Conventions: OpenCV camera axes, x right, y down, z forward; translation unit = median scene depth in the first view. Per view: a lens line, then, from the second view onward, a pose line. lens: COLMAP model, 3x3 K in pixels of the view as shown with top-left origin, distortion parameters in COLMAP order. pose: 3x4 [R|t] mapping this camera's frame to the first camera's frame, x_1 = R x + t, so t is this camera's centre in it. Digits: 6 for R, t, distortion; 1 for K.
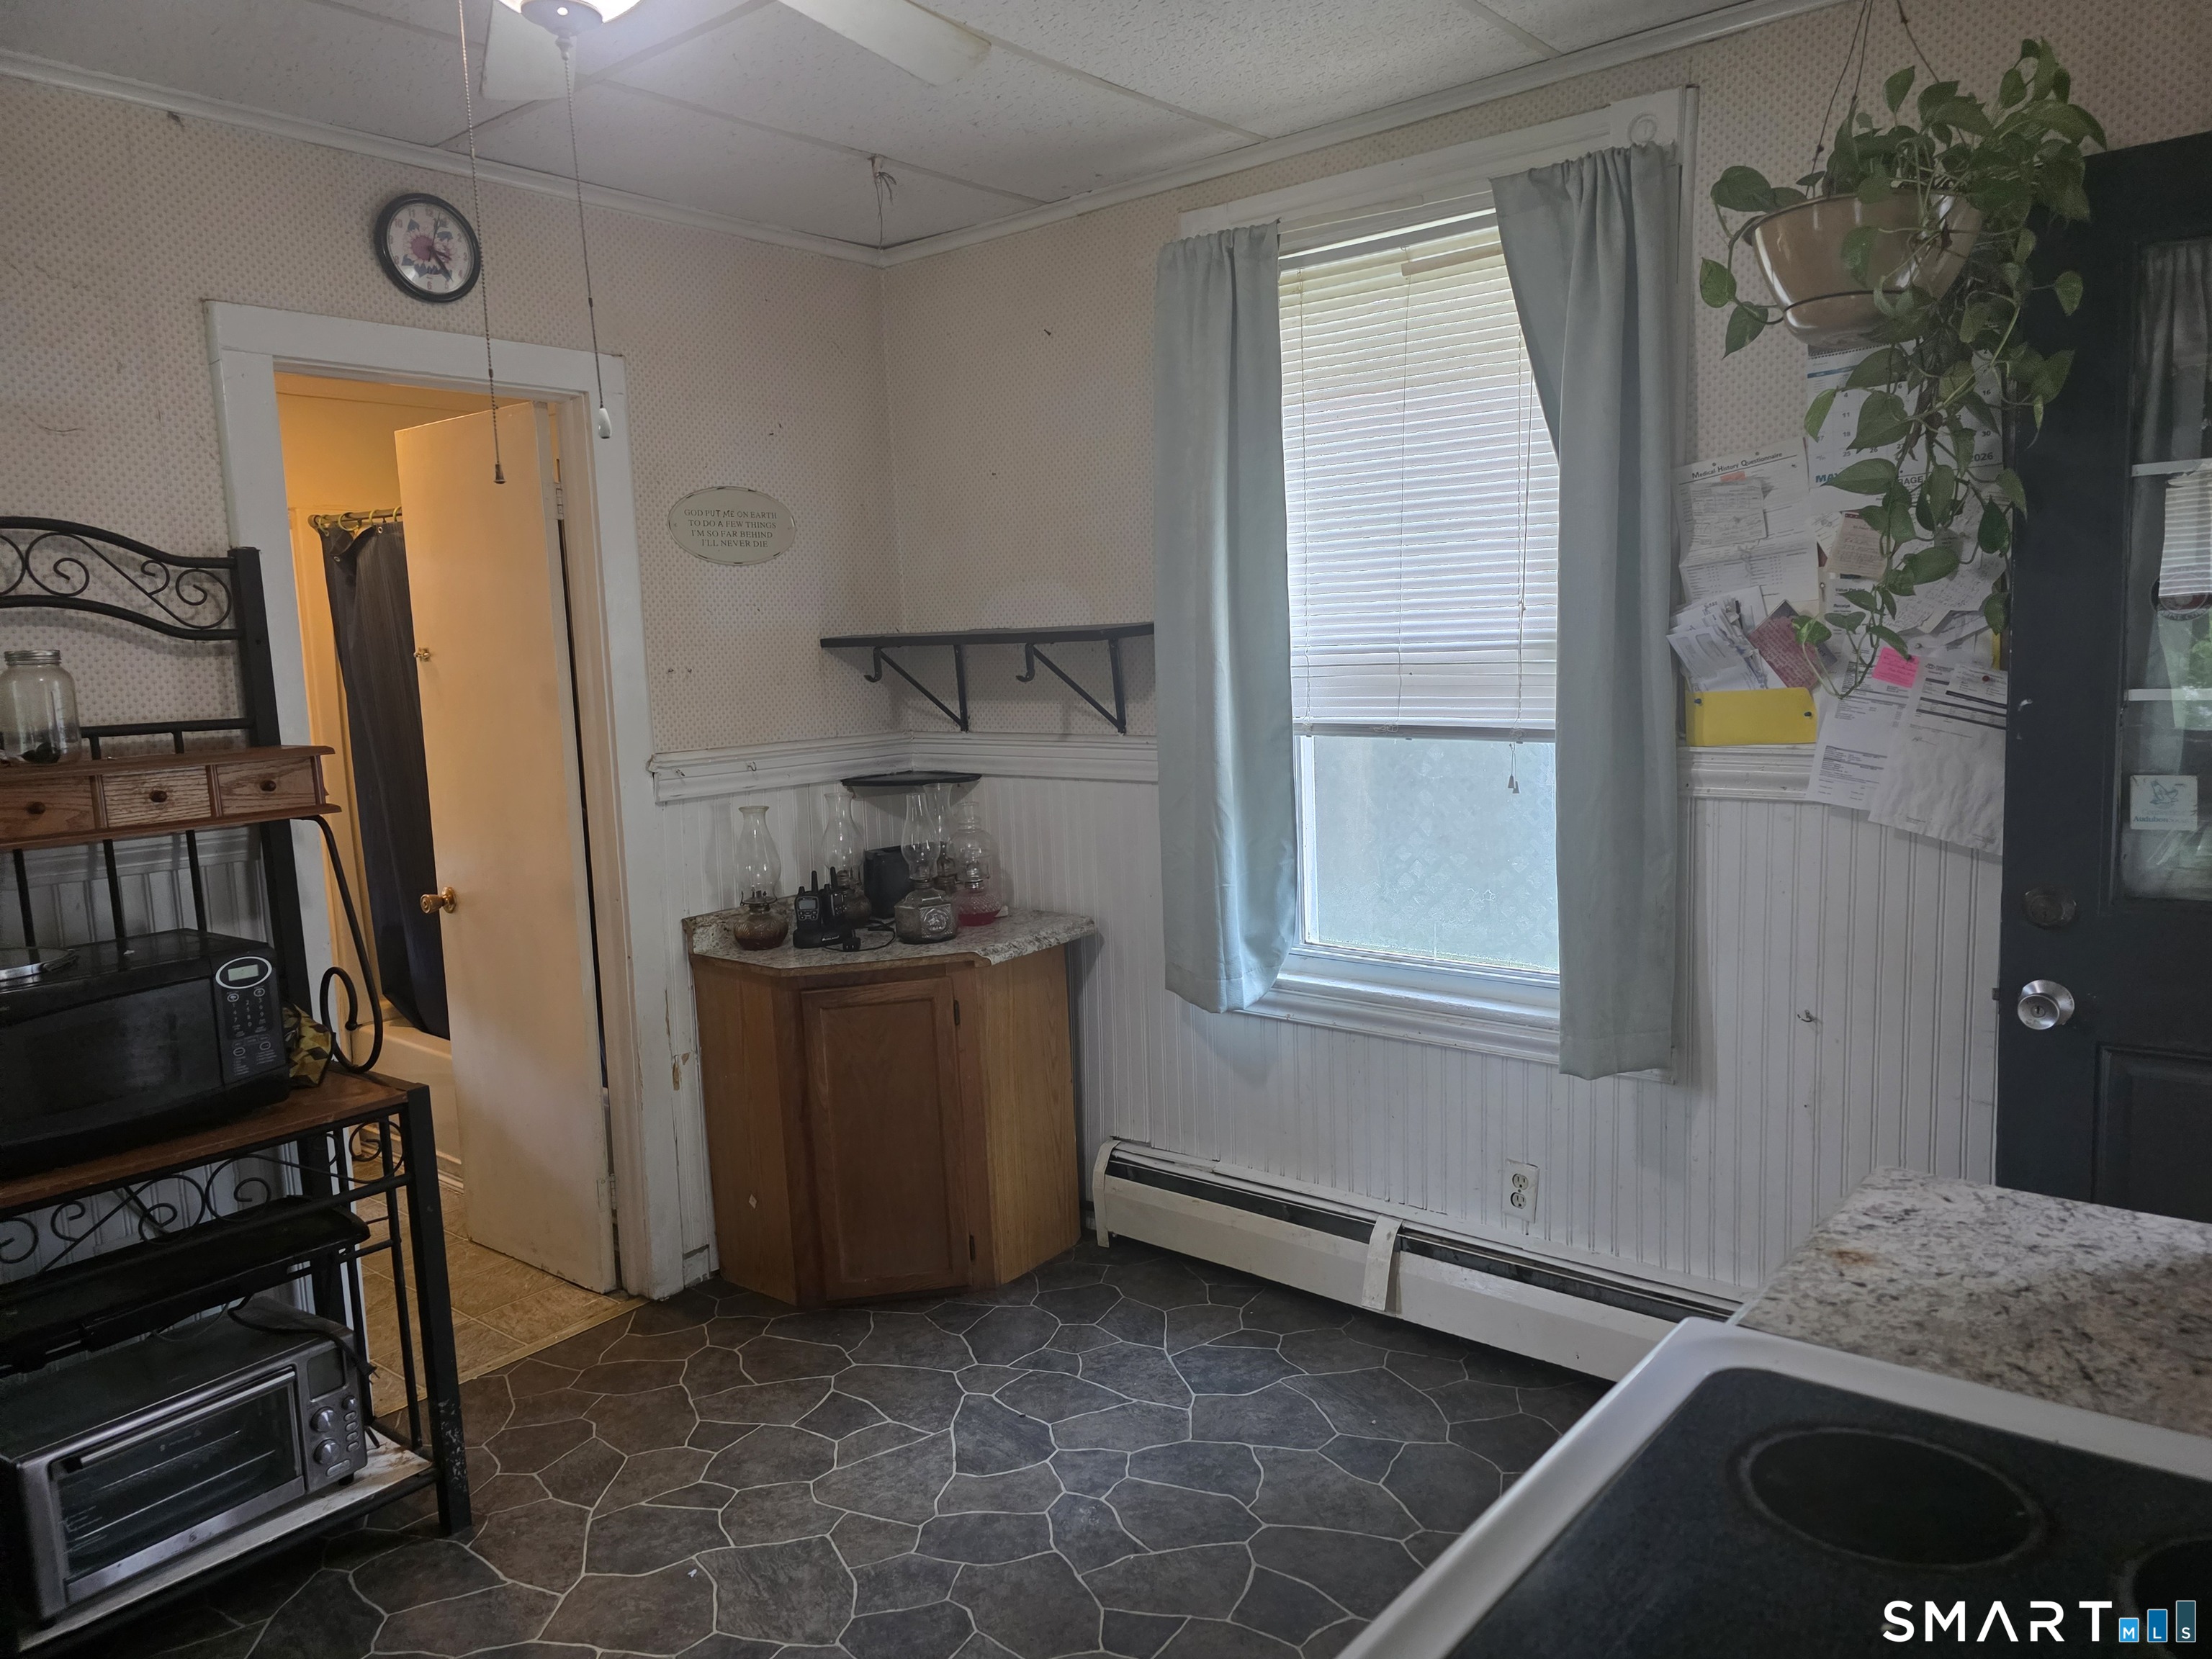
lens RADIAL K [[1472.9, 0, 1178.4], [0, 1472.9, 832.4], [0, 0, 1]] dist [0.047286, -0.066465]
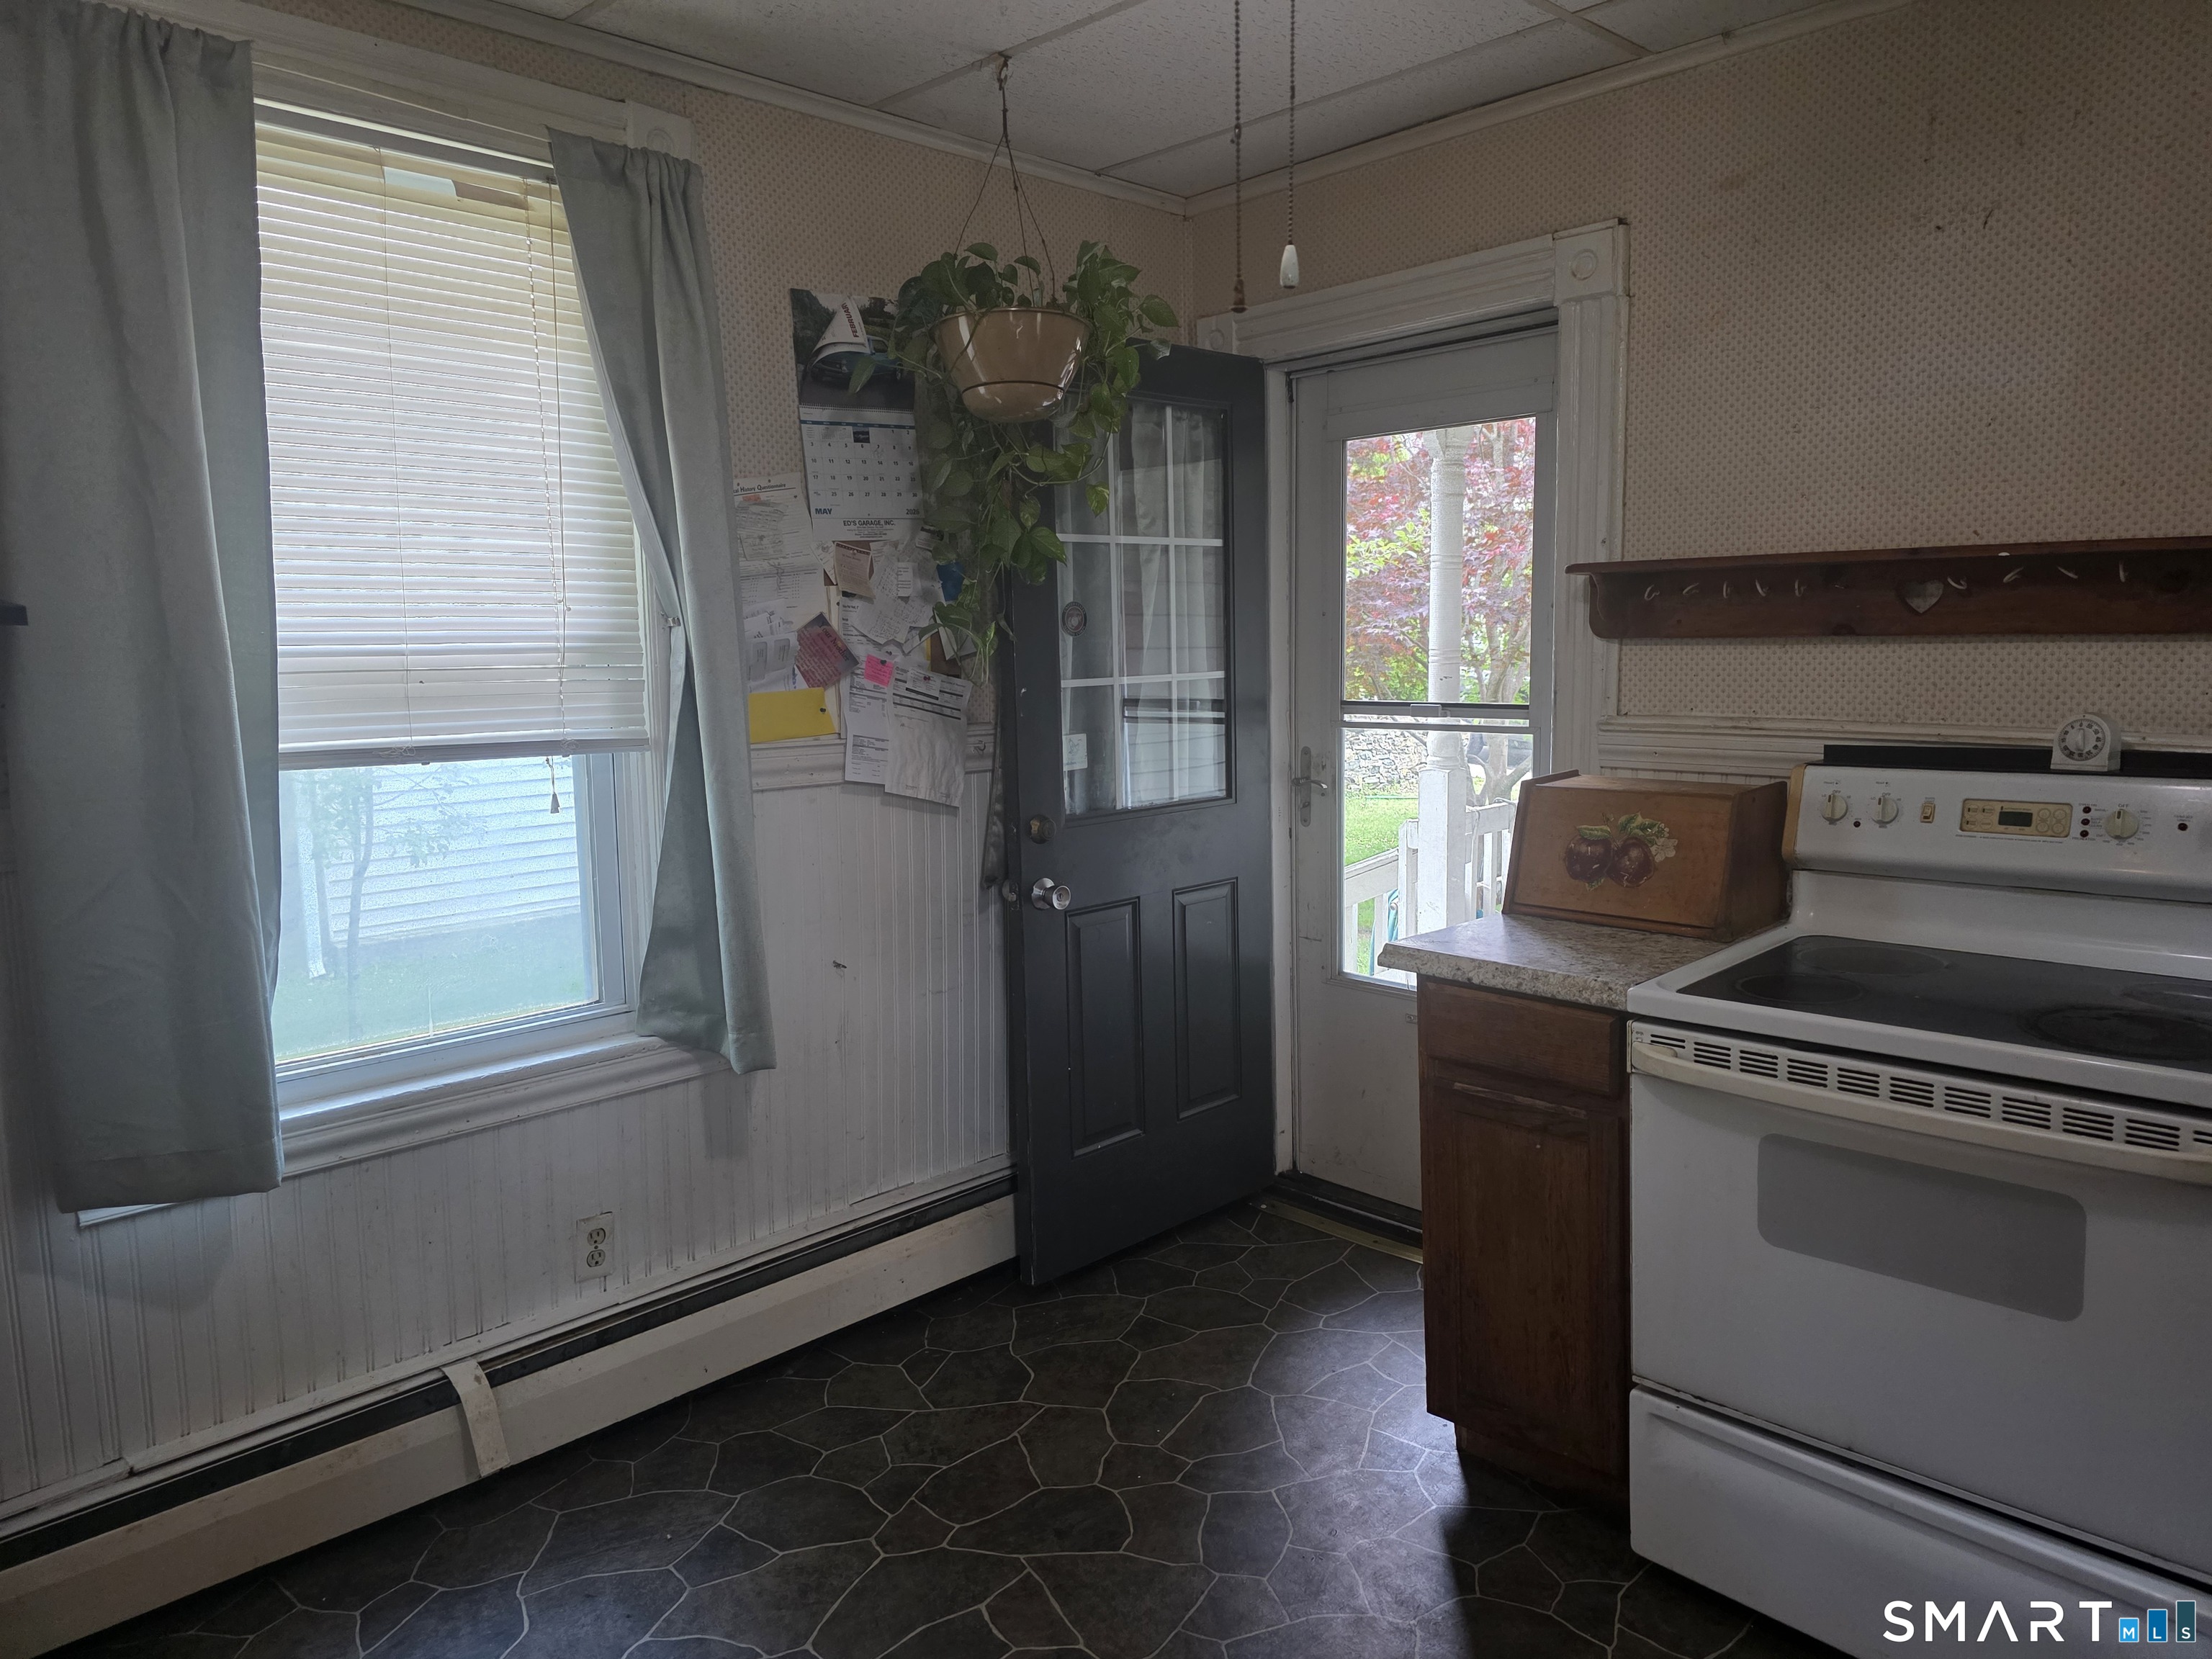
lens RADIAL K [[1473.2, 0, 1111.0], [0, 1473.2, 821.3], [0, 0, 1]] dist [0.049678, -0.055678]
pose [[0.122339, -0.095628, 0.987871, -0.681222], [0.135127, 0.987684, 0.078876, -0.051450], [-0.983247, 0.123838, 0.133755, 0.598844]]
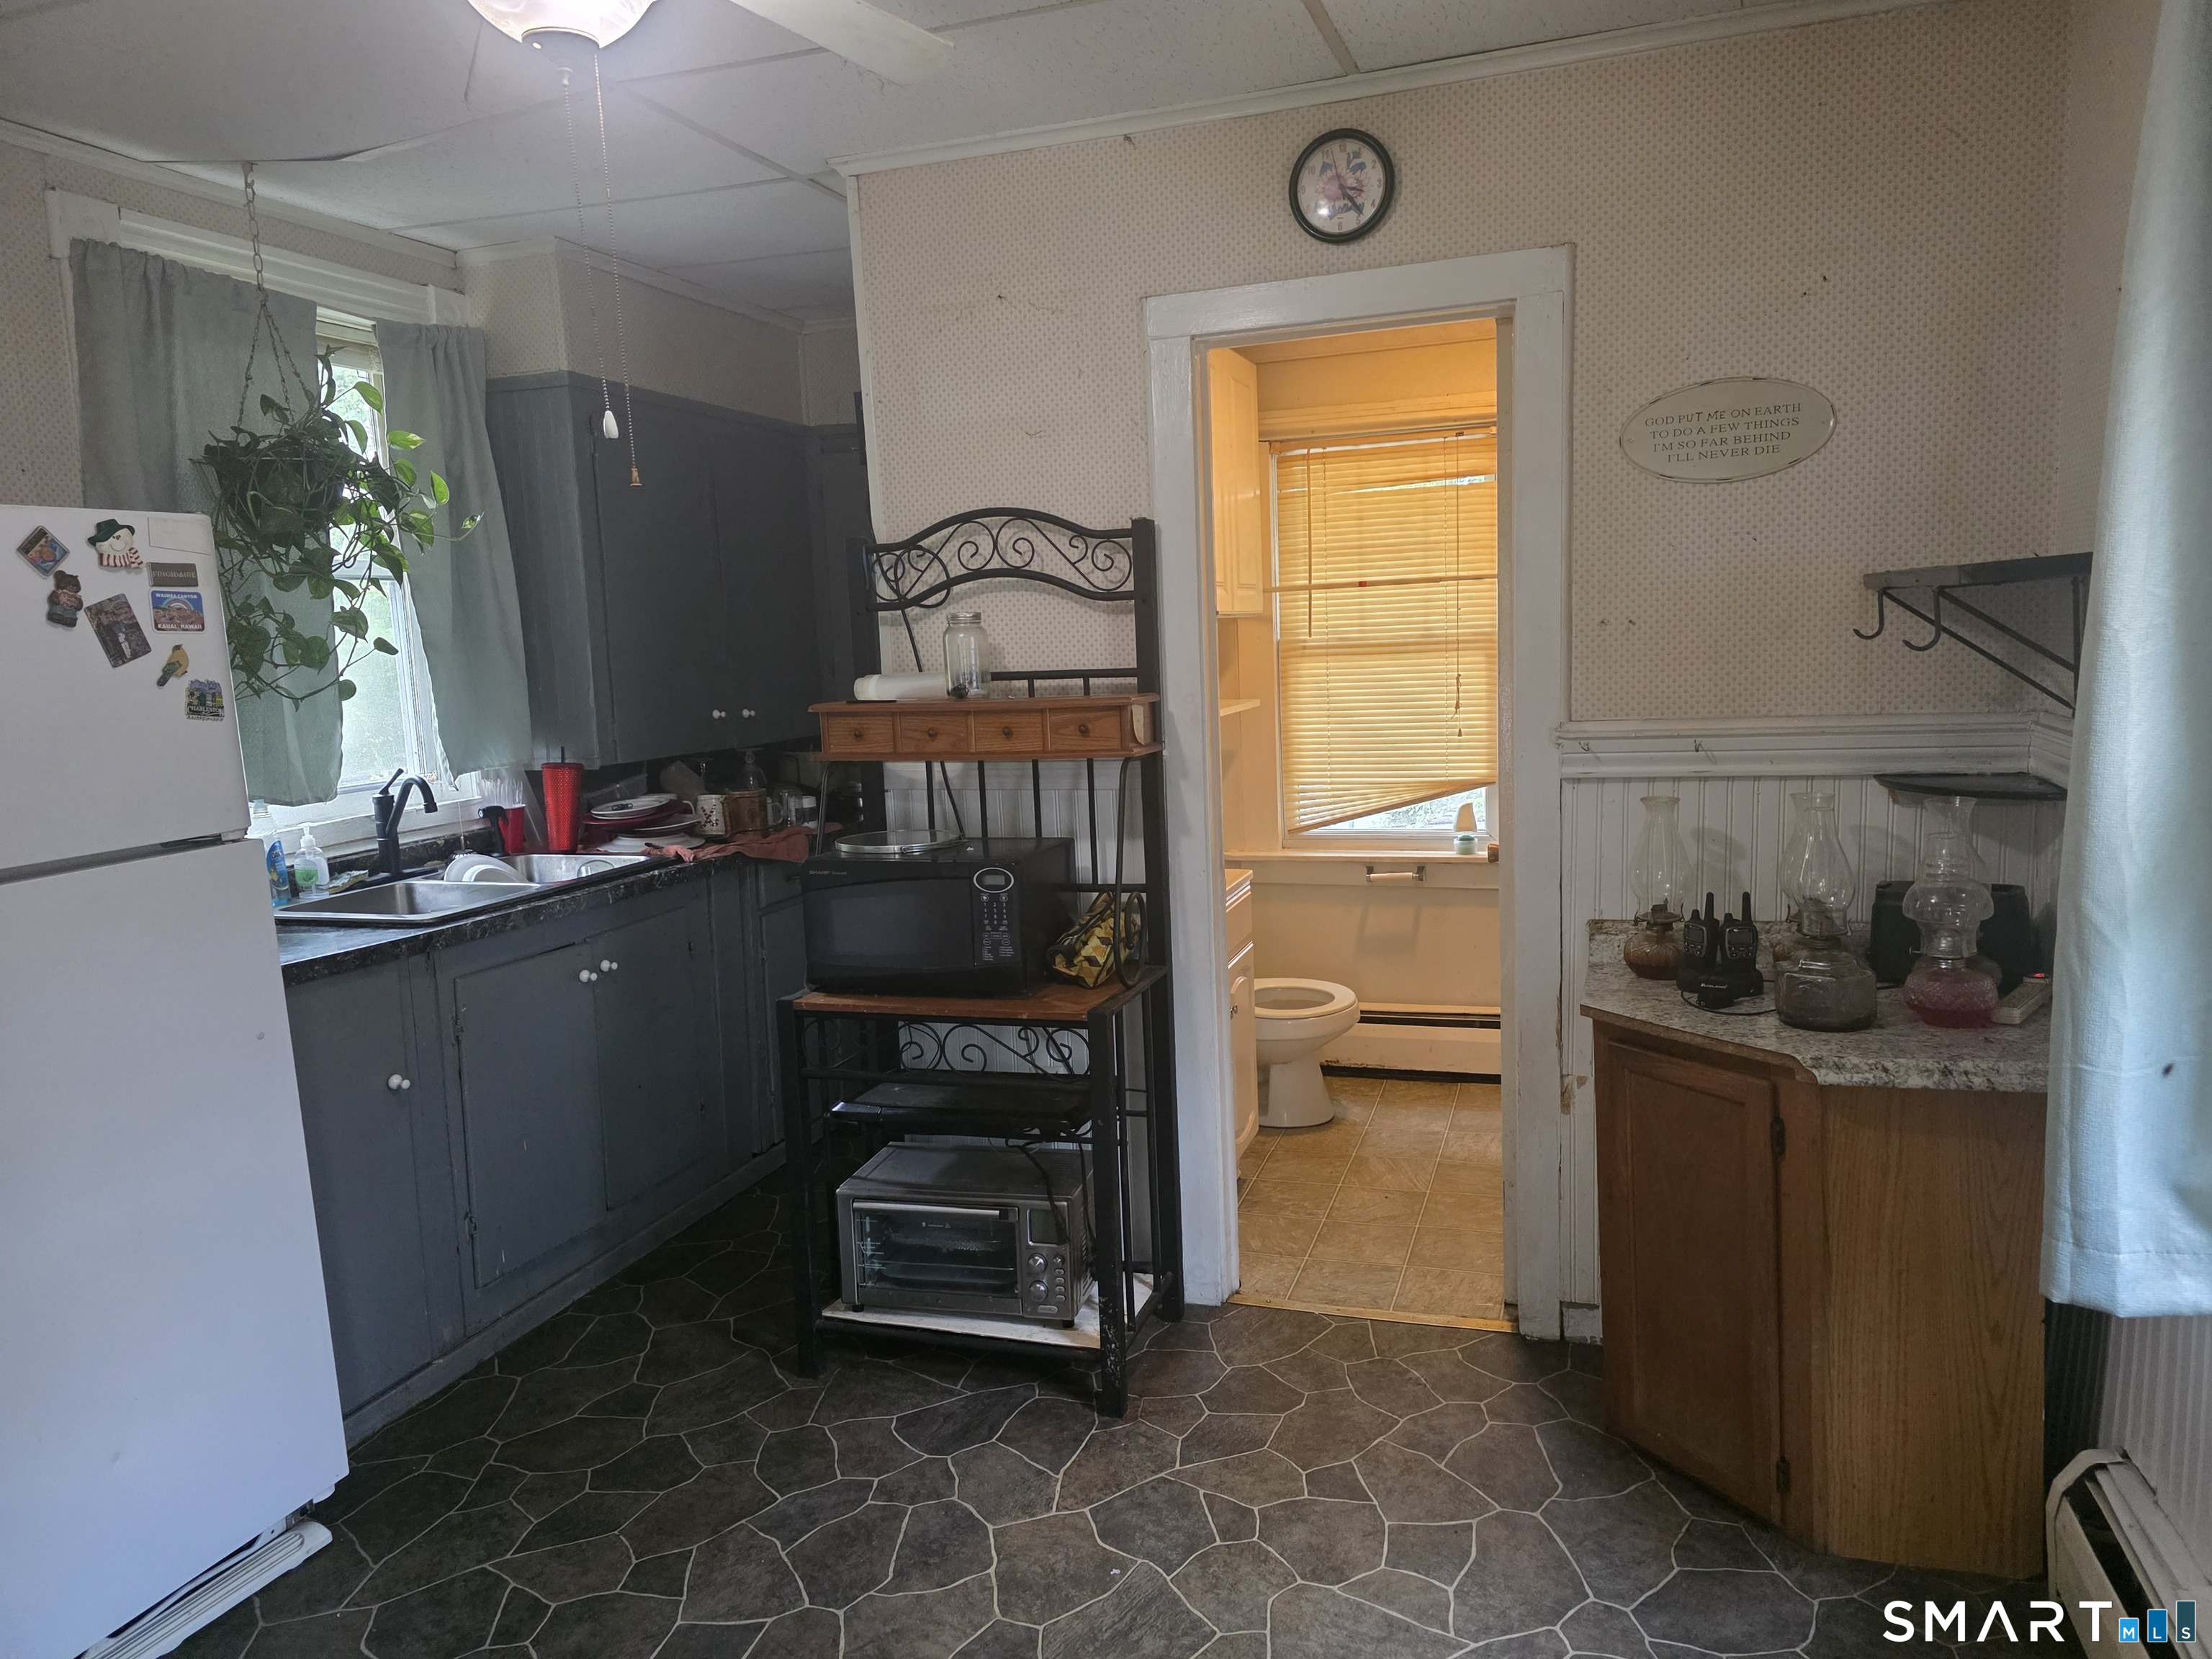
lens RADIAL K [[1487.4, 0, 1108.2], [0, 1487.4, 850.1], [0, 0, 1]] dist [0.094403, -0.168024]
pose [[0.314302, 0.159978, -0.935746, 0.490509], [-0.091191, 0.986228, 0.137979, -0.097093], [0.944933, 0.041964, 0.324562, 0.618043]]
